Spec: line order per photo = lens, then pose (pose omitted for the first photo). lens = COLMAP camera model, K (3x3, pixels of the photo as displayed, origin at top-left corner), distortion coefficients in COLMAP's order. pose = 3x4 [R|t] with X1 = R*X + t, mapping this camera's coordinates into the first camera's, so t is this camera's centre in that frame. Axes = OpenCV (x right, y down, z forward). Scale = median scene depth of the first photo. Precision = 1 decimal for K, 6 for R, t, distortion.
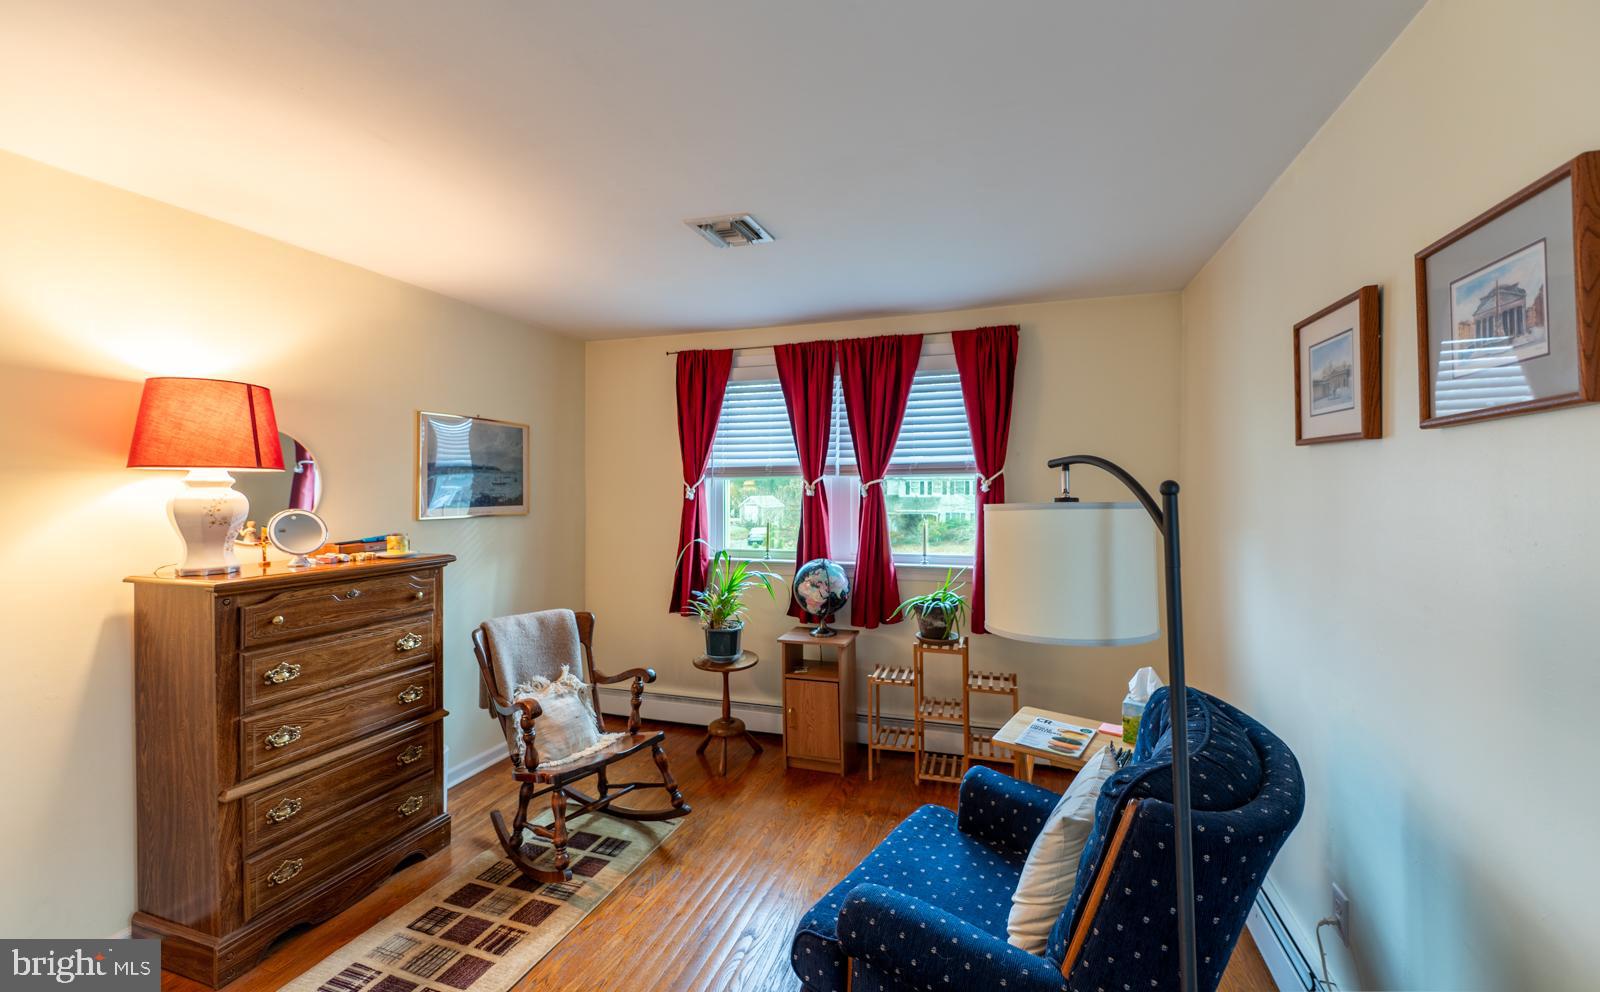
lens RADIAL K [[643.9, 0, 806.8], [0, 643.9, 490.2], [0, 0, 1]] dist [-0.000694, -0.000193]
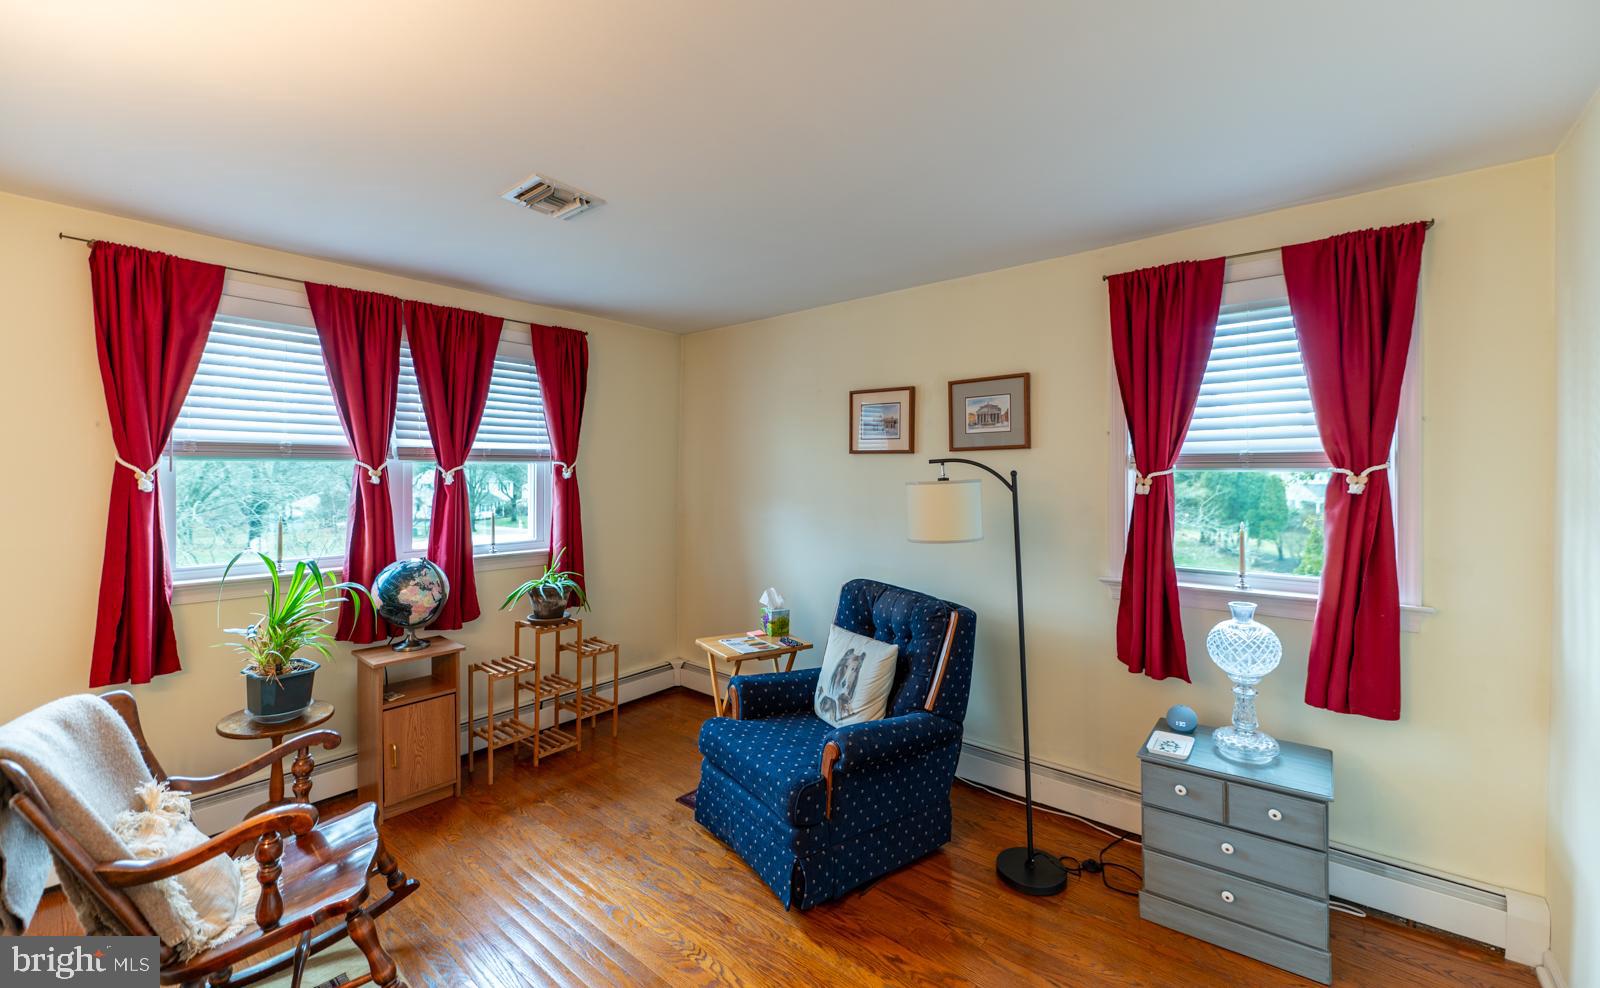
lens RADIAL K [[643.9, 0, 806.1], [0, 643.9, 484.6], [0, 0, 1]] dist [-0.000694, -0.000193]
pose [[0.371055, -0.008104, 0.928575, -0.559906], [0.003208, 0.999967, 0.007445, 0.005256], [-0.928605, 0.000217, 0.371069, 0.203921]]
